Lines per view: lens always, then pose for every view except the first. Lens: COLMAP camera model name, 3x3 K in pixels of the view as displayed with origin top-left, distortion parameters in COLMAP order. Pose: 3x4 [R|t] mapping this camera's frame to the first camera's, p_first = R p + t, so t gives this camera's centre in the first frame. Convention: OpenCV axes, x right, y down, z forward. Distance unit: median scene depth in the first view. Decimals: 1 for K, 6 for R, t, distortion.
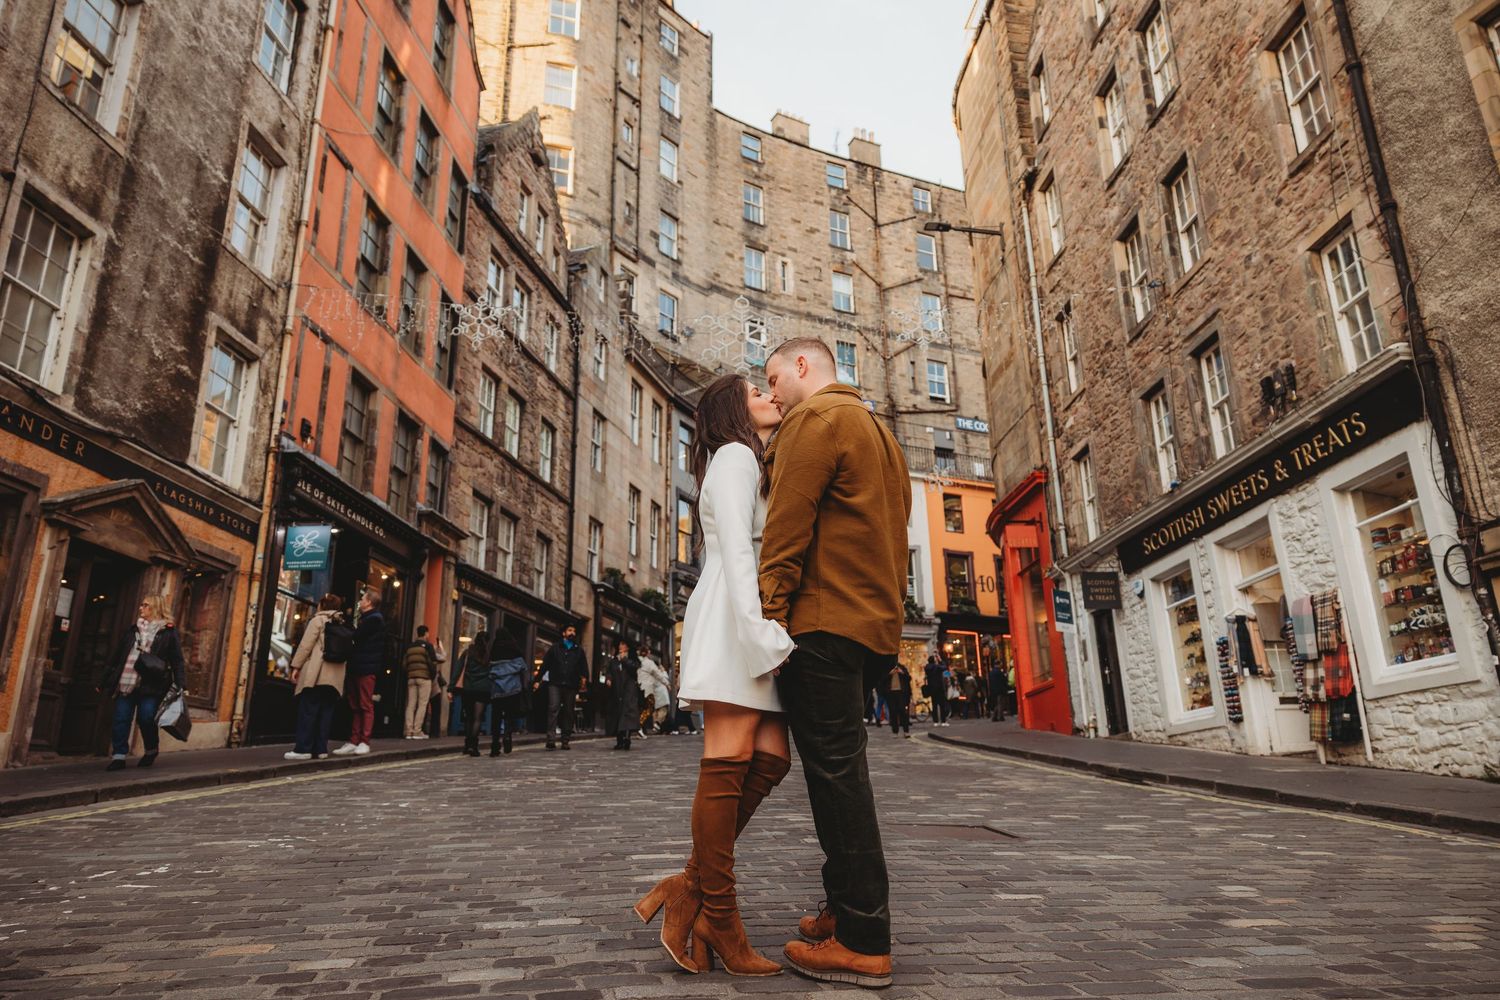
lens RADIAL K [[1022.1, 0, 759.7], [0, 1022.1, 502.7], [0, 0, 1]] dist [-0.004848, 0.000739]
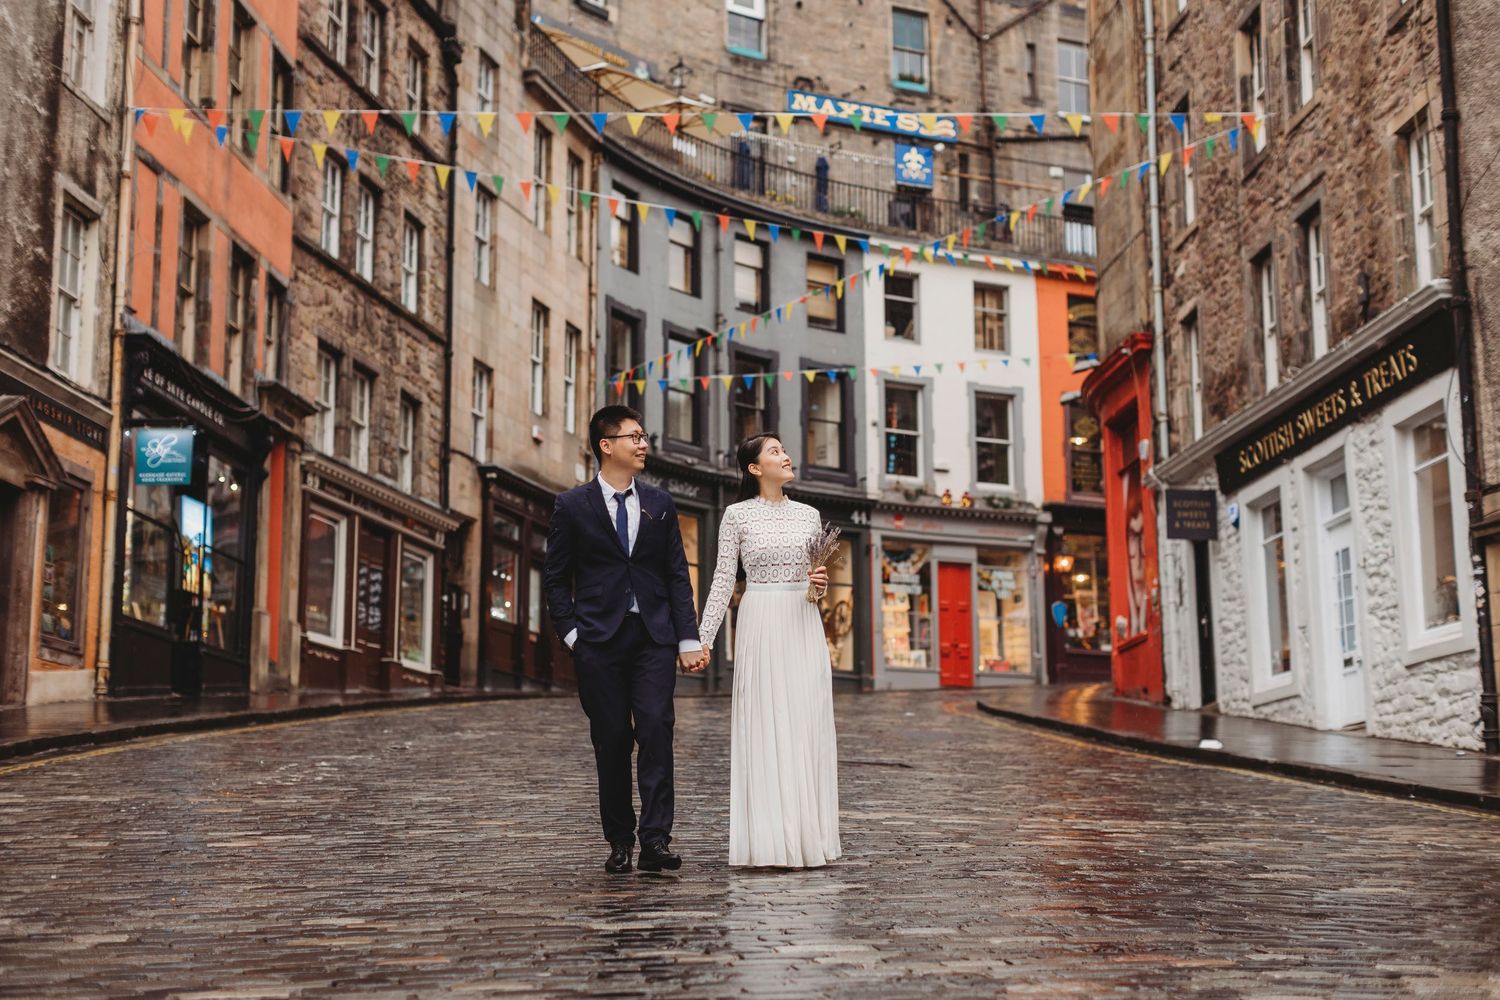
lens RADIAL K [[2149.1, 0, 785.9], [0, 2149.1, 500.3], [0, 0, 1]] dist [0.033692, -0.021269]
pose [[0.999727, 0.017601, 0.015358, 0.011024], [-0.019390, 0.991923, 0.125353, -0.091449], [-0.013028, -0.125616, 0.991993, -0.436476]]
